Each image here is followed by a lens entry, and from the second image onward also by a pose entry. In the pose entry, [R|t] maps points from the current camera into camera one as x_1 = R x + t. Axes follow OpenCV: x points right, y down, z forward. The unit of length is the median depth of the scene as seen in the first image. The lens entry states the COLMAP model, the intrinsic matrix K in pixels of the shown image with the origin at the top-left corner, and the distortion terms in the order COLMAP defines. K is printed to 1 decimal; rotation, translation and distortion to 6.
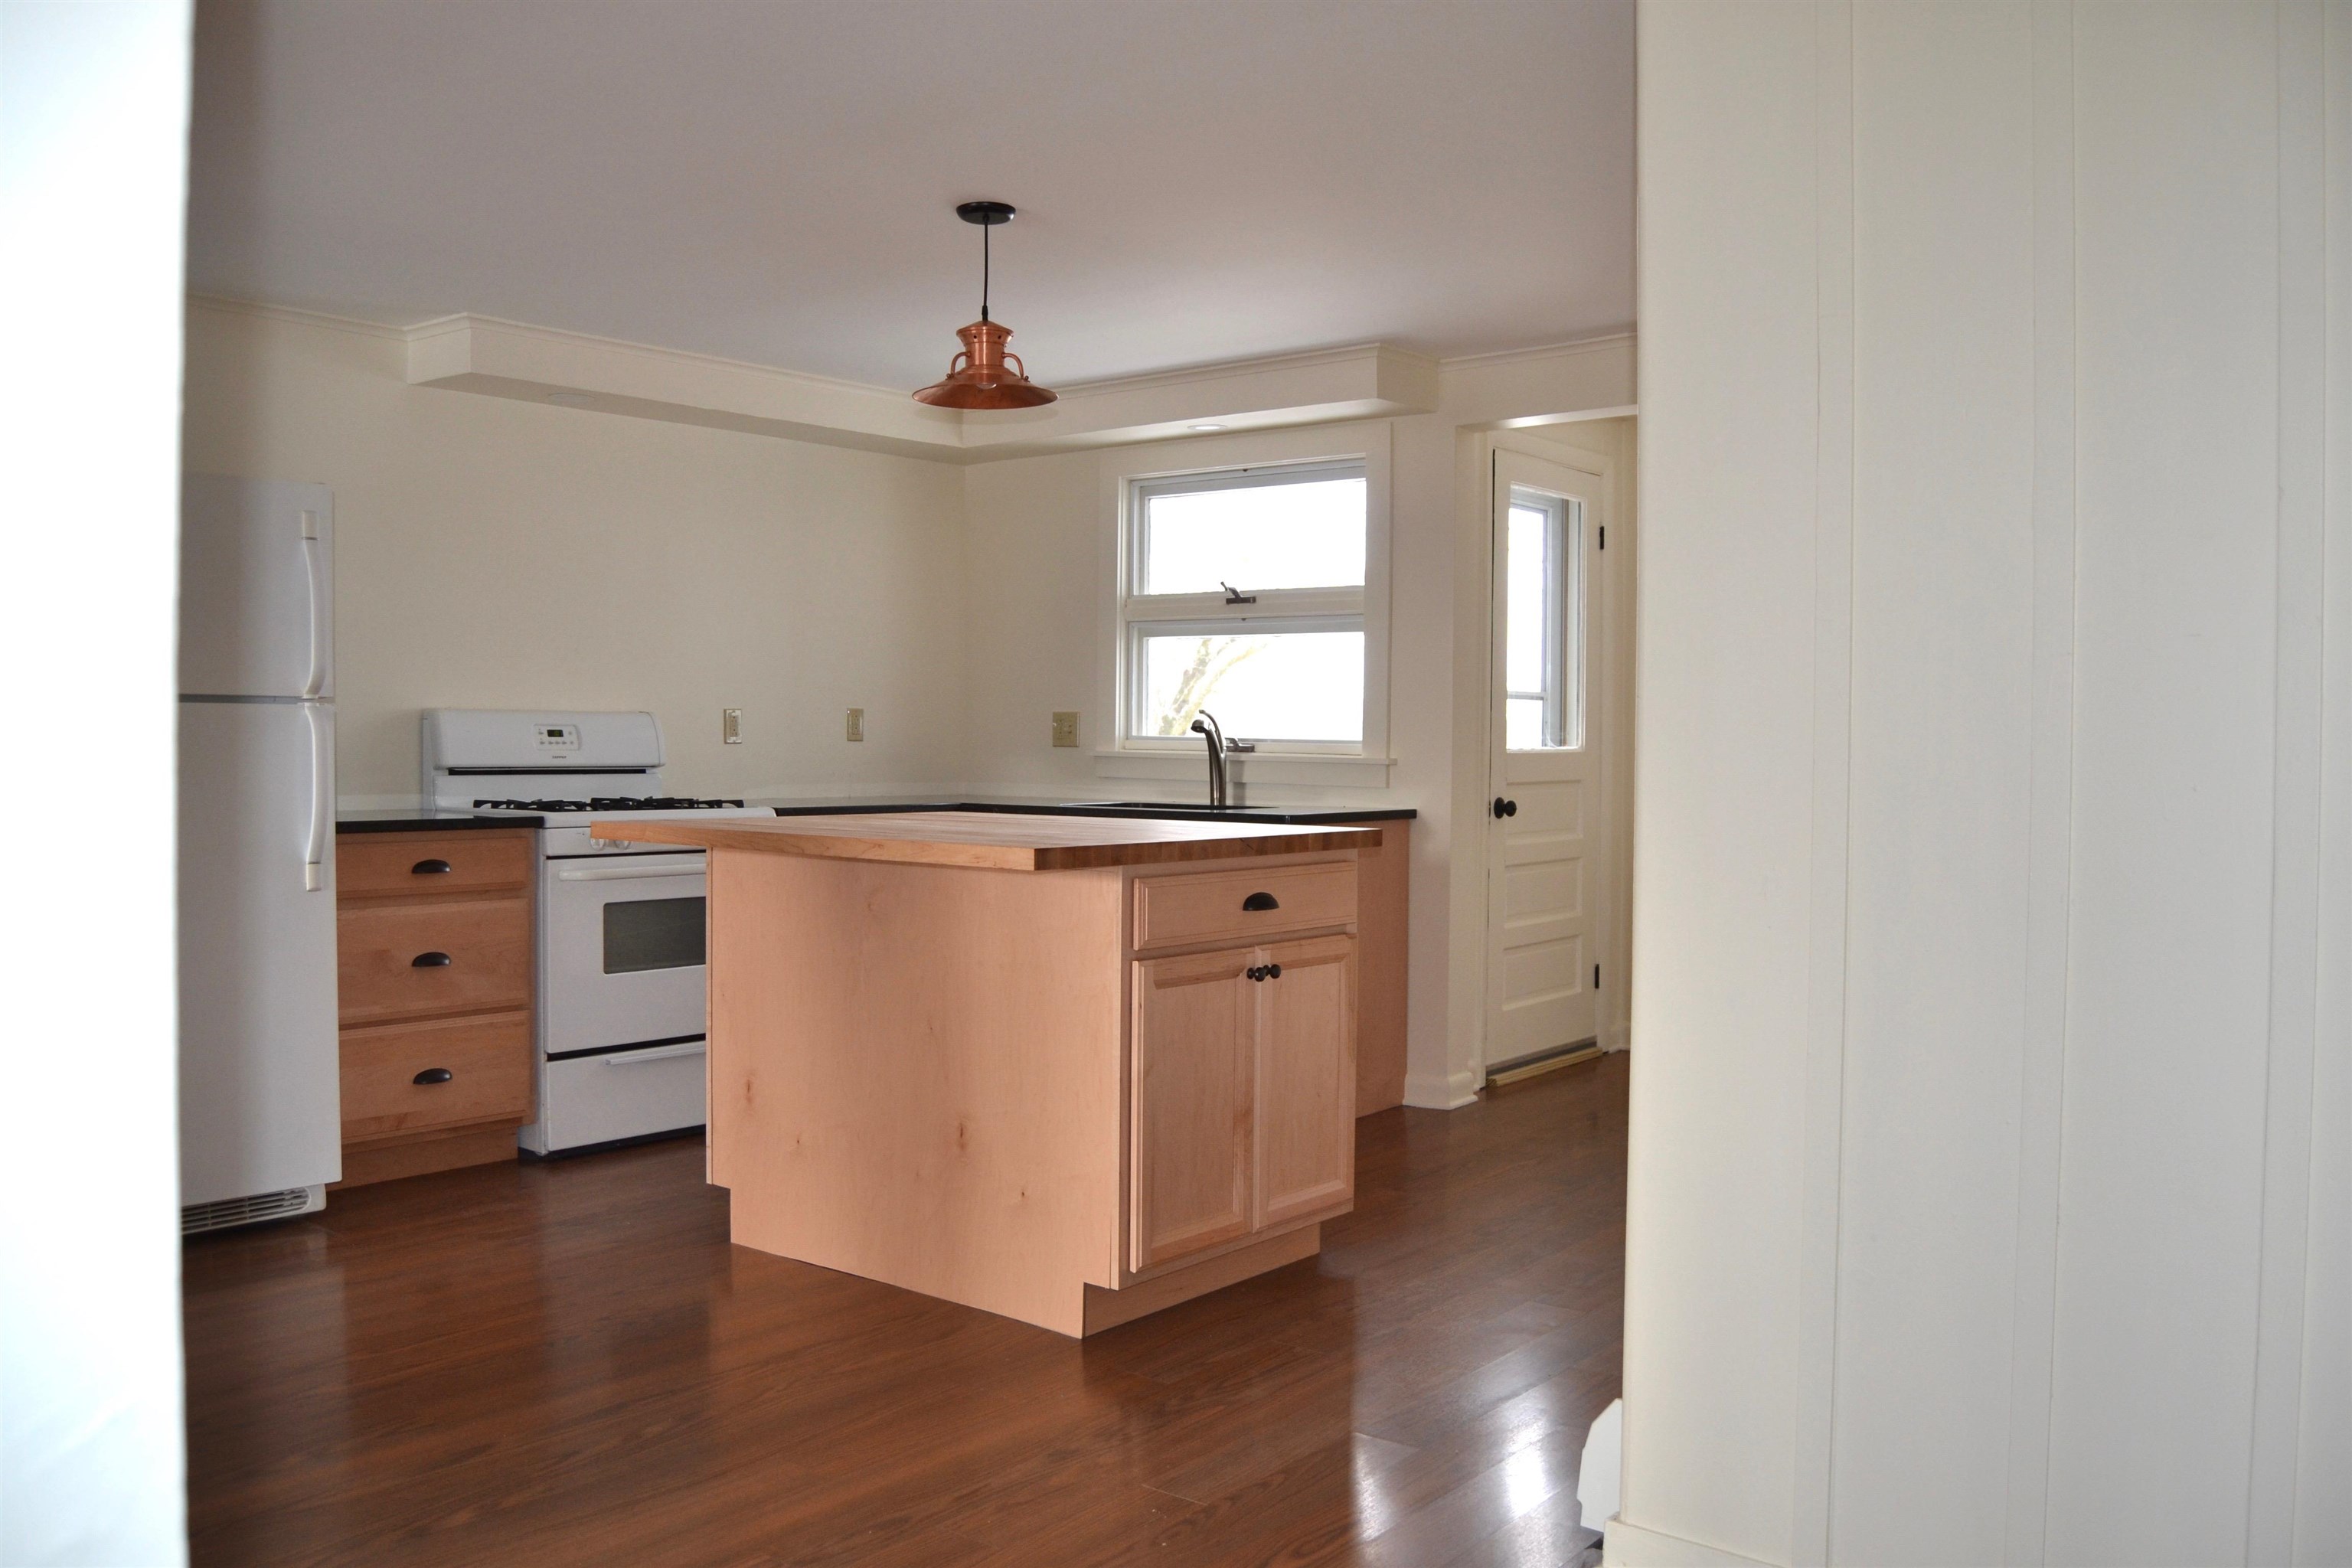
lens RADIAL K [[1924.7, 0, 1172.4], [0, 1924.7, 774.5], [0, 0, 1]] dist [-0.006404, -0.003289]
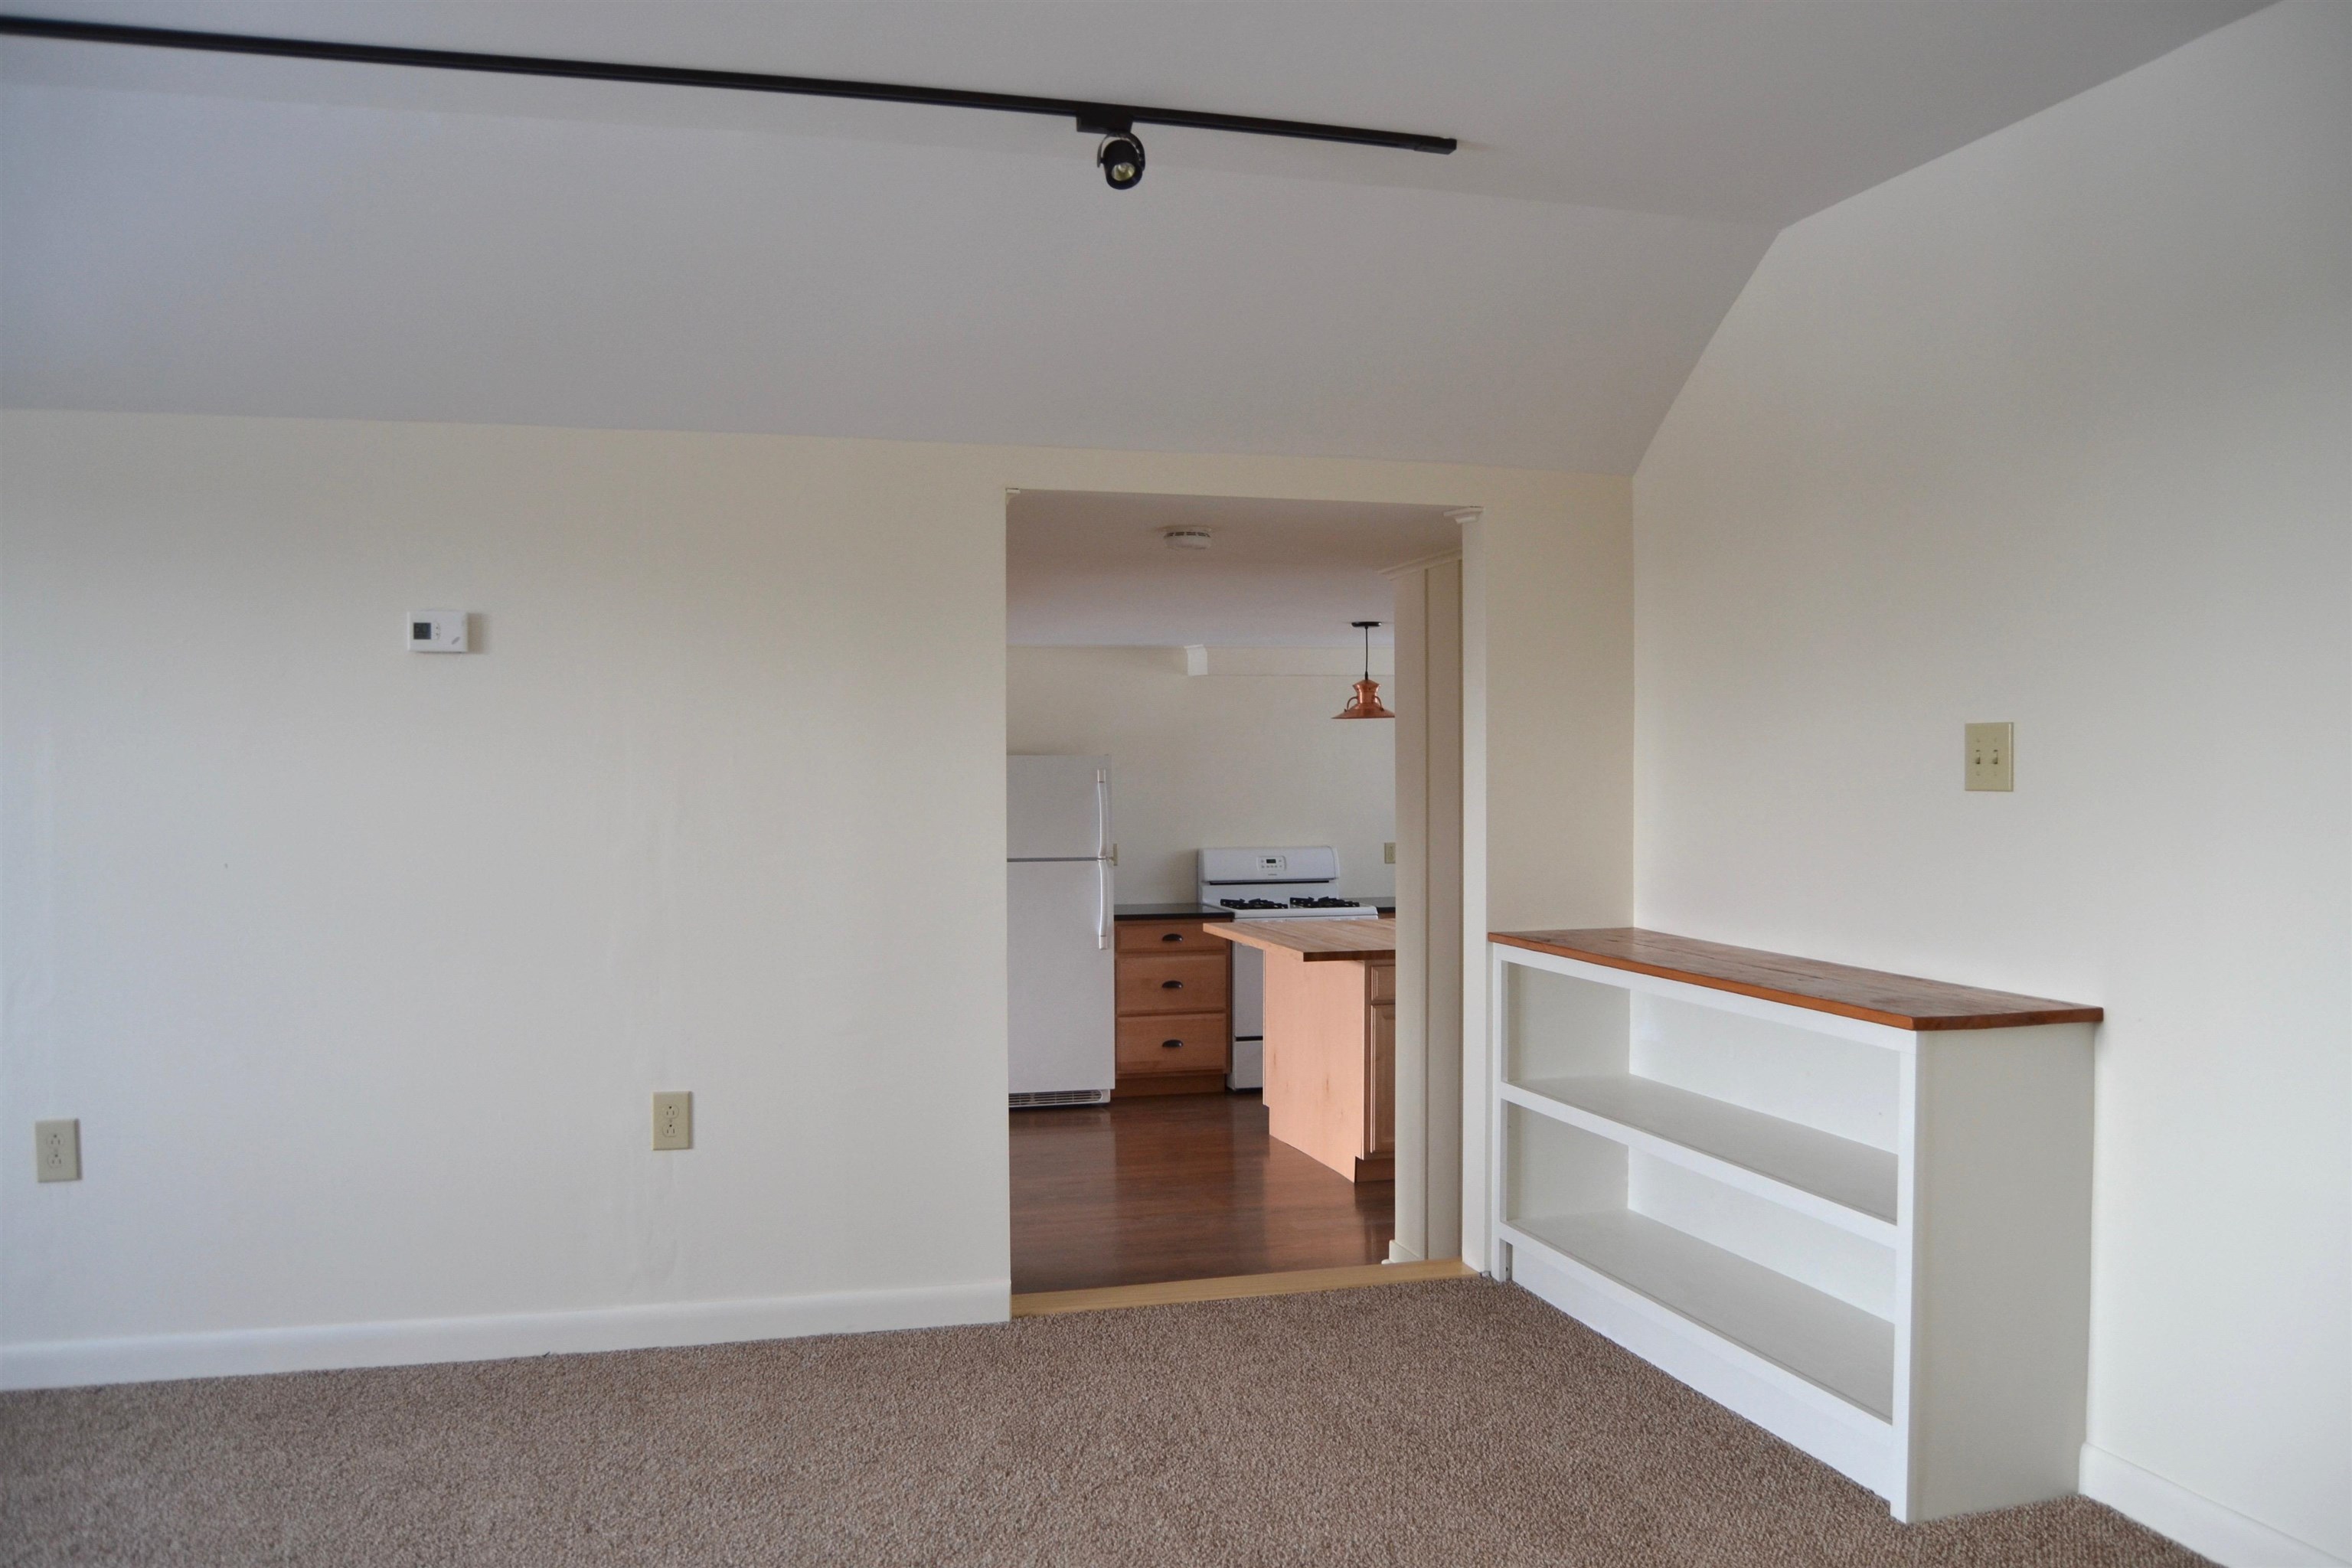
lens RADIAL K [[1924.7, 0, 1176.3], [0, 1924.7, 784.0], [0, 0, 1]] dist [-0.006404, -0.003289]
pose [[0.835221, 0.000813, -0.549913, 0.710678], [-0.006388, 0.999946, -0.008224, -0.094021], [0.549877, 0.010381, 0.835181, -0.654615]]
